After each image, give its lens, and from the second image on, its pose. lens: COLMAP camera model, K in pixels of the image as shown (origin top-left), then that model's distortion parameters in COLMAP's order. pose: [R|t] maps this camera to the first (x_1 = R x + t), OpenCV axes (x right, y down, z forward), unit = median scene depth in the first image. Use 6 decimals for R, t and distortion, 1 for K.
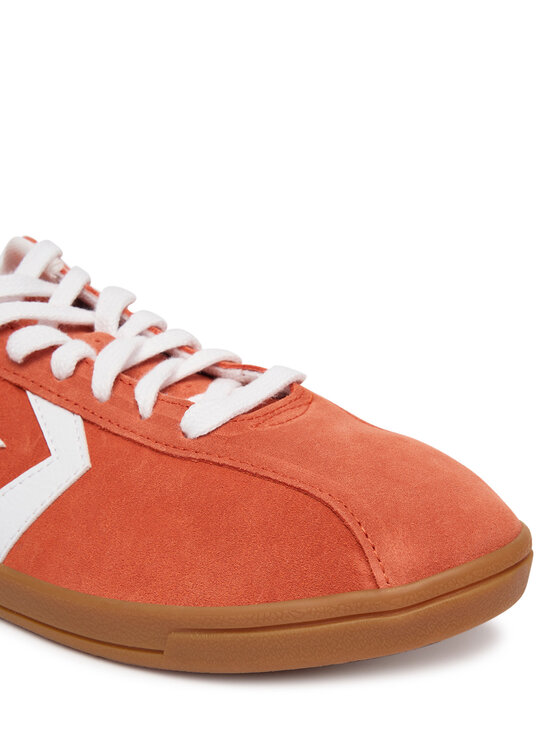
lens RADIAL K [[1039.0, 0, 280.0], [0, 1039.0, 373.0], [0, 0, 1]] dist [0.045098, 0.014360]
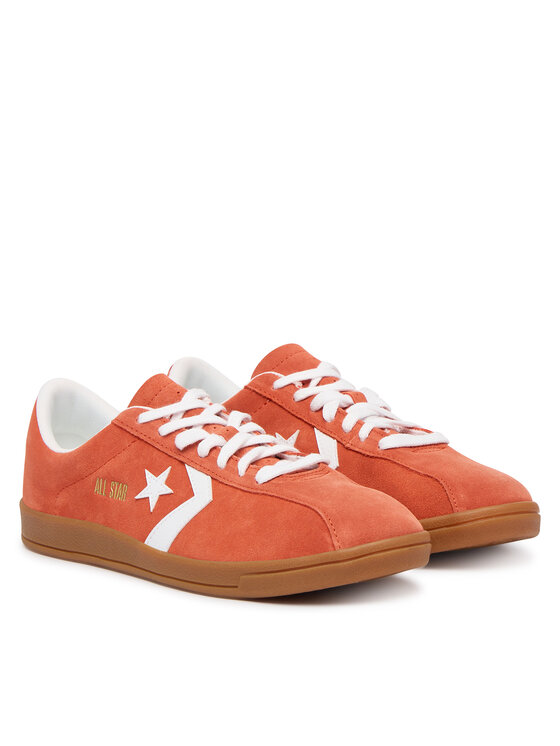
lens RADIAL K [[1964.3, 0, 280.0], [0, 1964.3, 373.0], [0, 0, 1]] dist [-0.020956, -0.015074]
pose [[0.966533, 0.004067, -0.256509, 0.917951], [-0.044892, 0.987128, -0.153505, 0.430146], [0.252582, 0.159883, 0.954274, -2.618208]]
